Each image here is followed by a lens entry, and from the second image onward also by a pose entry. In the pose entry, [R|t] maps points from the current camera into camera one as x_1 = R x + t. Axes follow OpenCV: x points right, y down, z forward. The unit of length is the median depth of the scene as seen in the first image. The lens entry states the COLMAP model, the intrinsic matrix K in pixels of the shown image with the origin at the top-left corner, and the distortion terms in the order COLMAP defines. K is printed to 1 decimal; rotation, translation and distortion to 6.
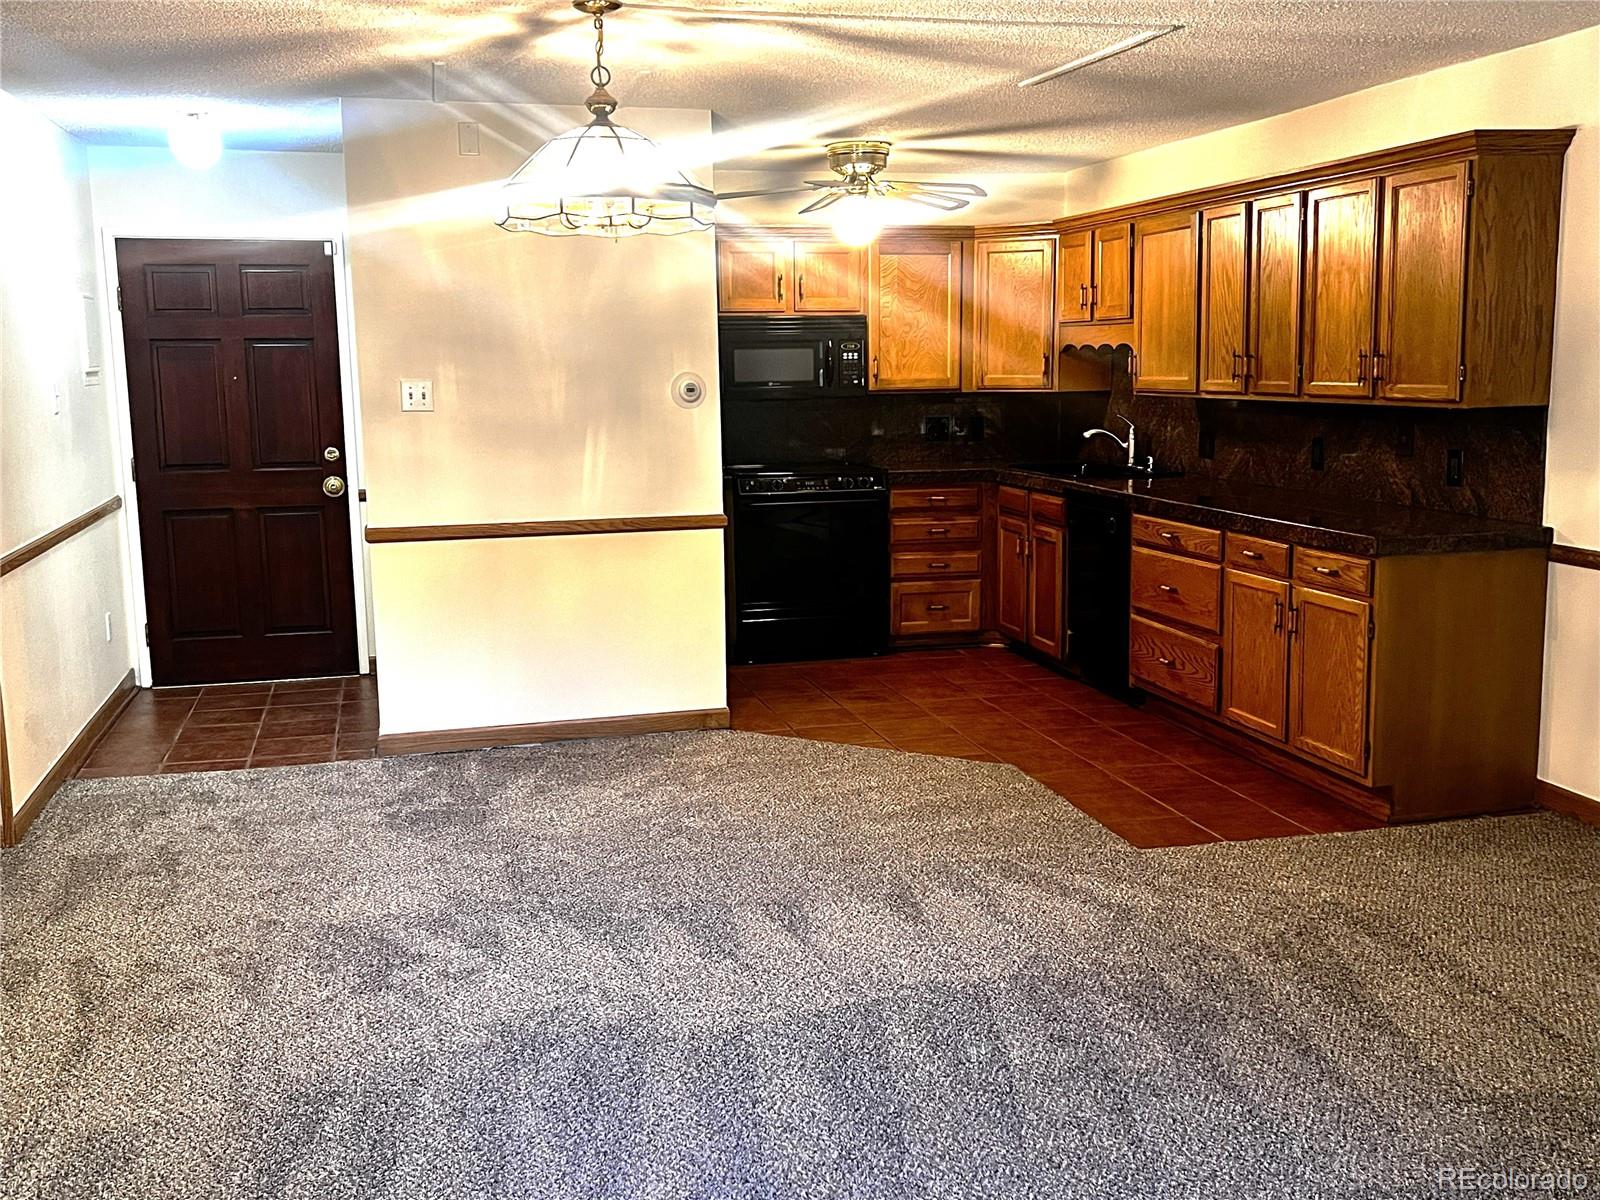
lens RADIAL K [[1487.7, 0, 799.4], [0, 1487.7, 603.9], [0, 0, 1]] dist [0.022415, 0.000000]
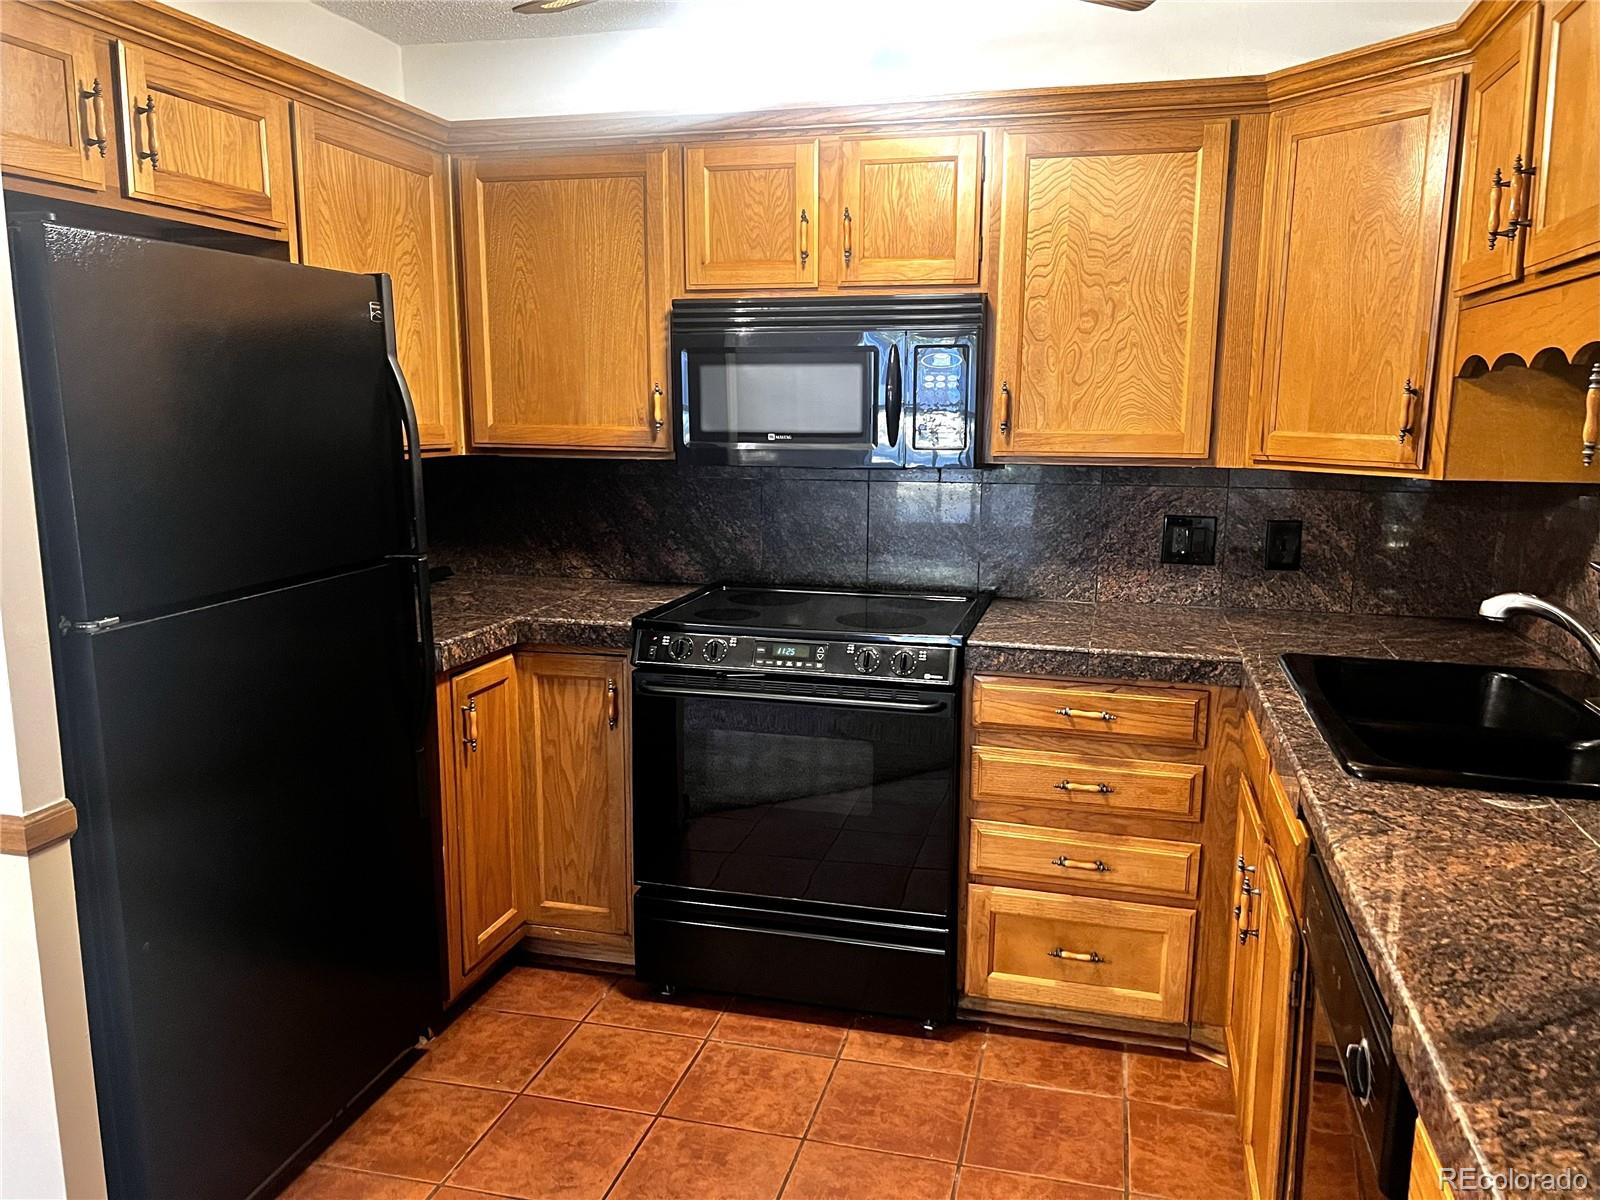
lens RADIAL K [[1173.7, 0, 799.3], [0, 1173.7, 584.3], [0, 0, 1]] dist [0.010186, 0.001609]
pose [[0.864789, 0.094696, -0.493126, 0.182835], [-0.096933, 0.995067, 0.021095, -0.106260], [0.492691, 0.029558, 0.869702, 0.656547]]
